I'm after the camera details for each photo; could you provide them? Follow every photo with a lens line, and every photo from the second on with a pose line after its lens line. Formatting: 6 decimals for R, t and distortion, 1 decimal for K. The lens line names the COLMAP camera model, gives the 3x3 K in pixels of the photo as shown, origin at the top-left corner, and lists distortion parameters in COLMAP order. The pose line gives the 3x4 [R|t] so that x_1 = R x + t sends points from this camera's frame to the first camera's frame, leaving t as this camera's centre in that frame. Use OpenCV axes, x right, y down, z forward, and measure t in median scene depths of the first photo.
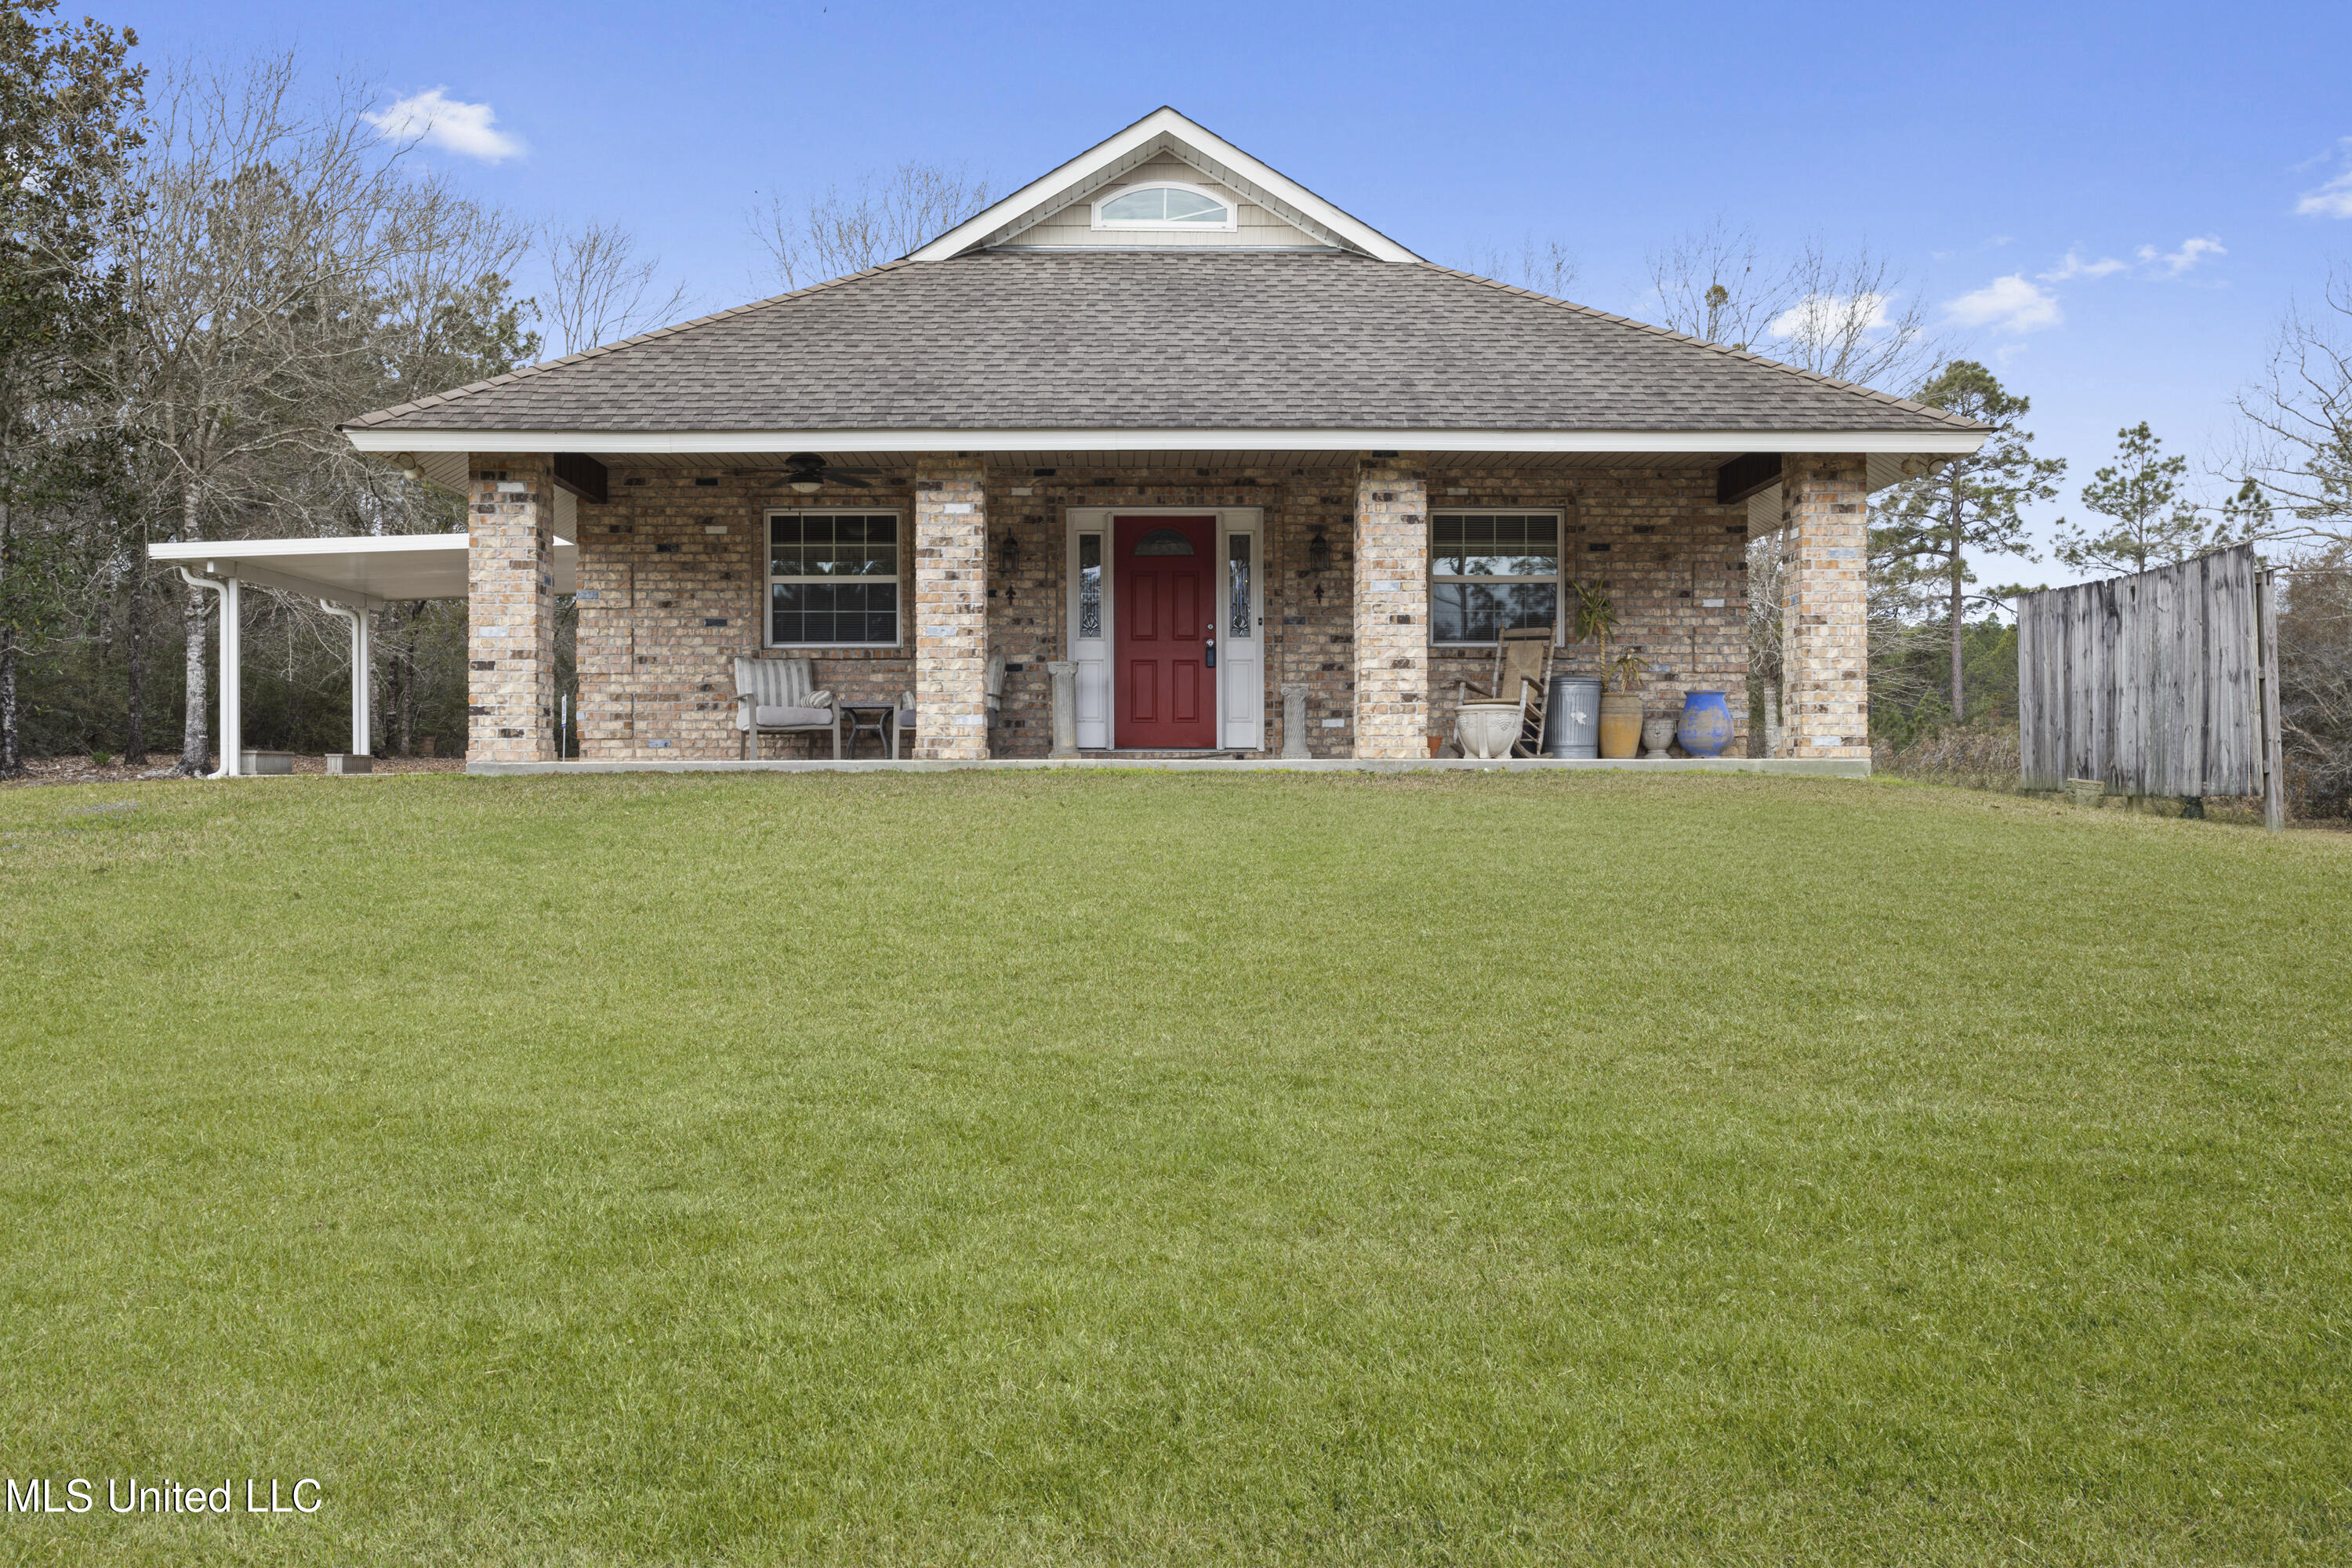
lens RADIAL K [[2100.8, 0, 1178.5], [0, 2100.8, 781.9], [0, 0, 1]] dist [-0.003728, 0.002228]
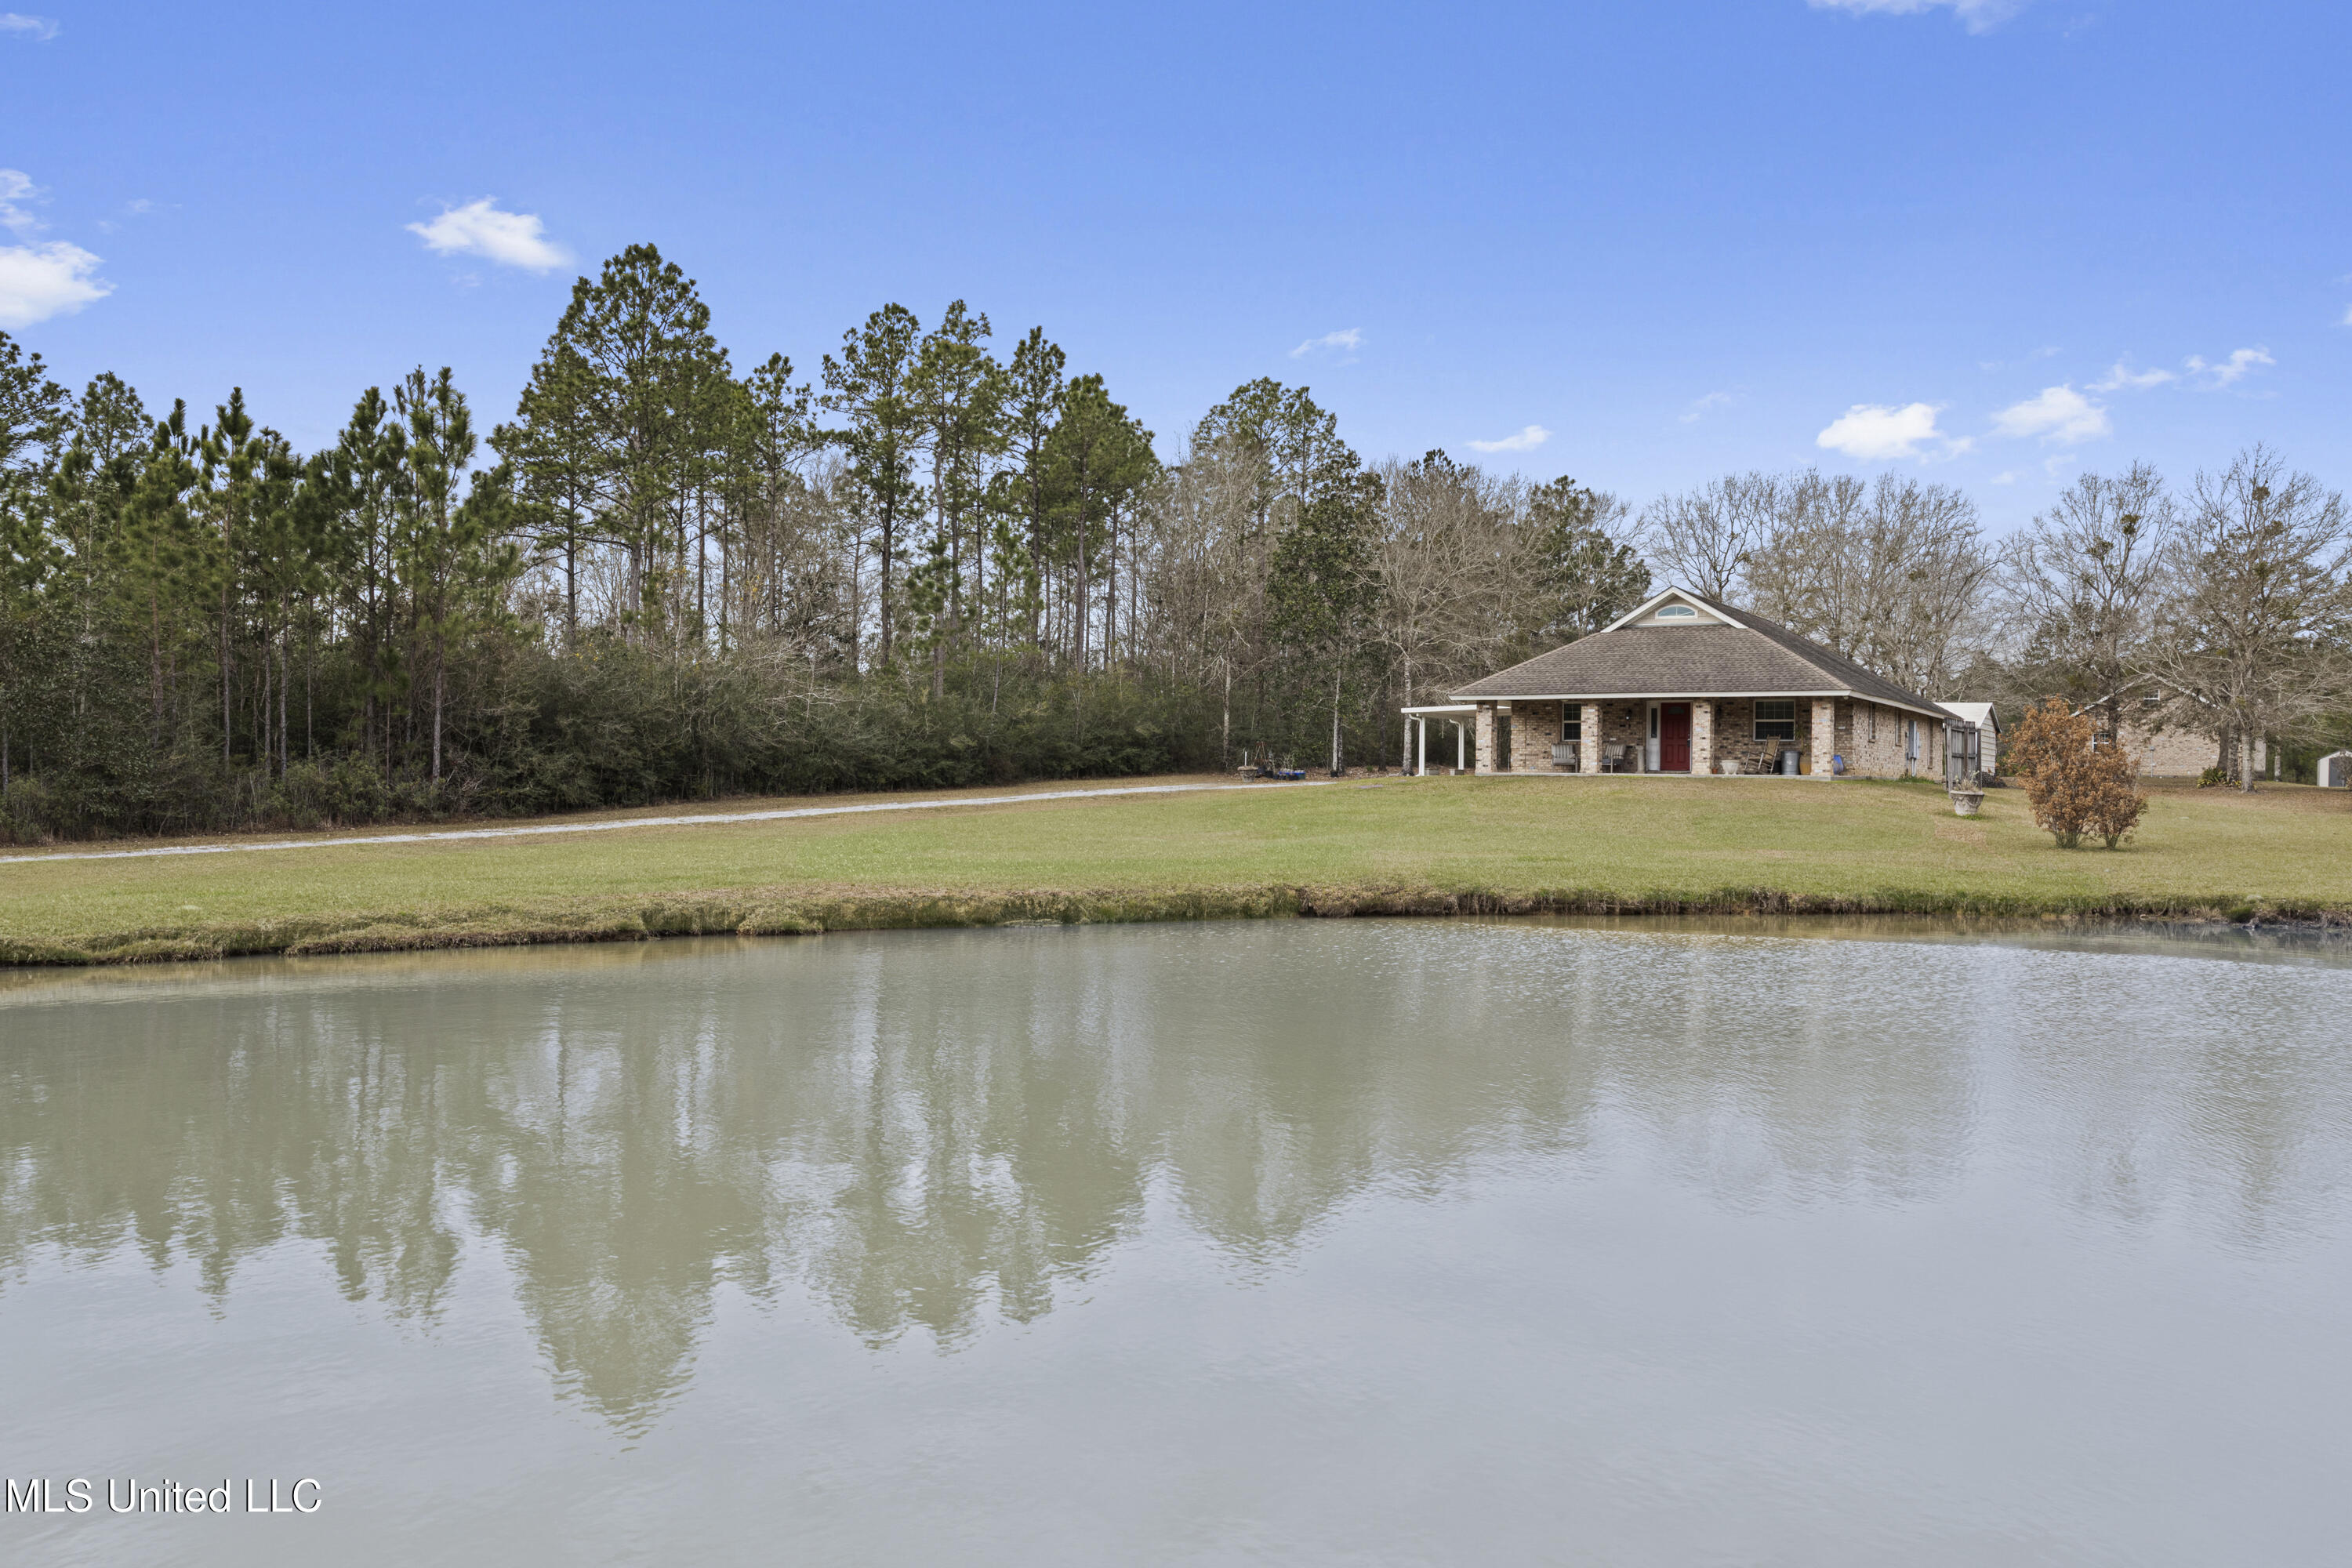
lens RADIAL K [[1970.2, 0, 1177.0], [0, 1970.2, 782.3], [0, 0, 1]] dist [-0.002848, -0.000320]
pose [[0.857787, 0.013092, -0.513839, 0.967255], [-0.013468, 0.999905, 0.002993, 0.005105], [0.513829, 0.004353, 0.857882, -2.213901]]
